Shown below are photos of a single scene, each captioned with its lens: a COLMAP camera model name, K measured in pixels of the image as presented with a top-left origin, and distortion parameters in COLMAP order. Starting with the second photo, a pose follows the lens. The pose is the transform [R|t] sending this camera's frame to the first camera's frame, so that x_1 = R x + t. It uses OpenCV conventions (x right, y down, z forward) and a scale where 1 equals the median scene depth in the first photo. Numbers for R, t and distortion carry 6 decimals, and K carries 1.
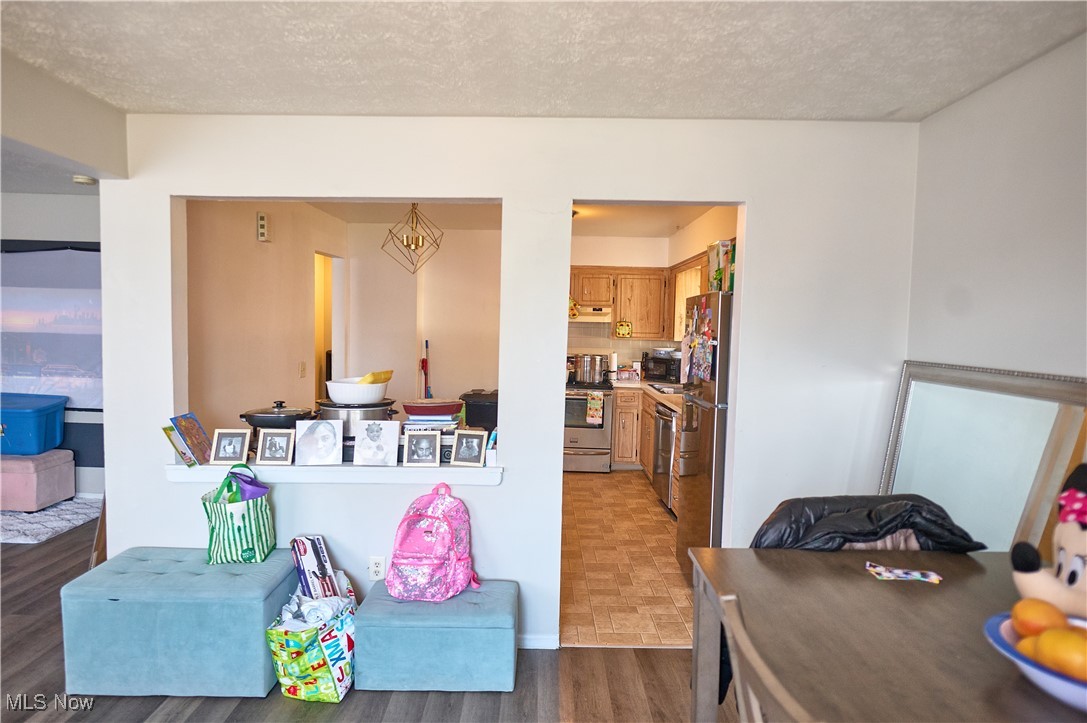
lens RADIAL K [[624.3, 0, 544.4], [0, 624.3, 362.6], [0, 0, 1]] dist [-0.001073, 0.000066]
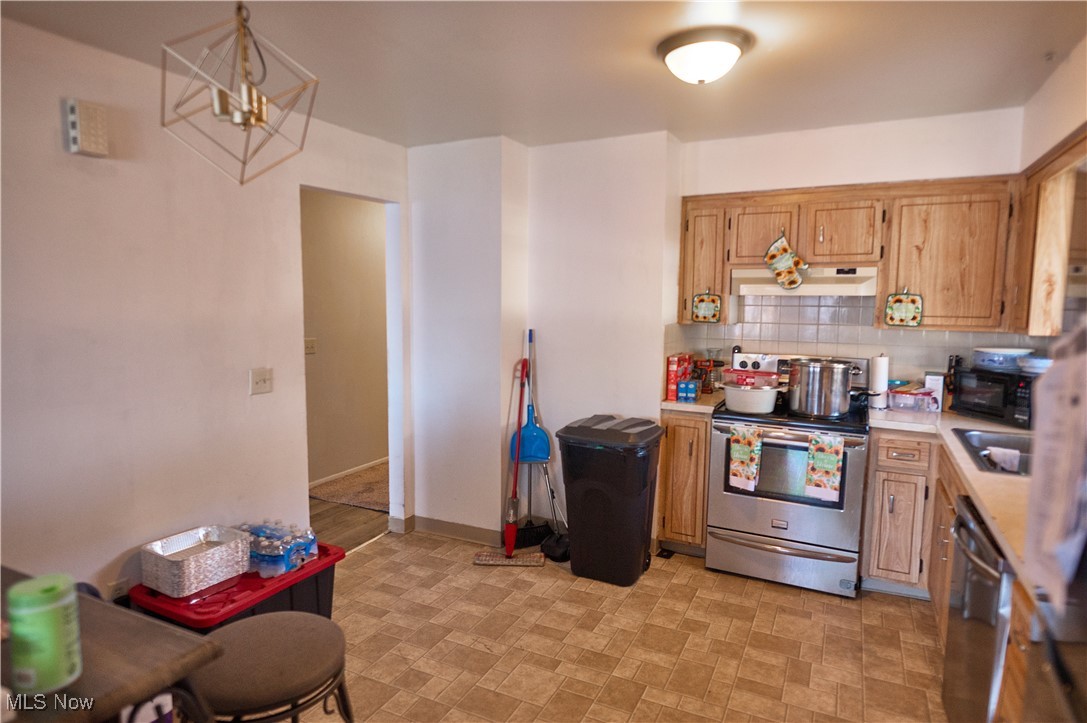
lens RADIAL K [[624.3, 0, 537.0], [0, 624.3, 362.1], [0, 0, 1]] dist [-0.001073, 0.000066]
pose [[0.889066, 0.031163, -0.456718, 0.097796], [-0.017164, 0.999248, 0.034771, -0.024257], [0.457458, -0.023074, 0.888932, 0.434661]]
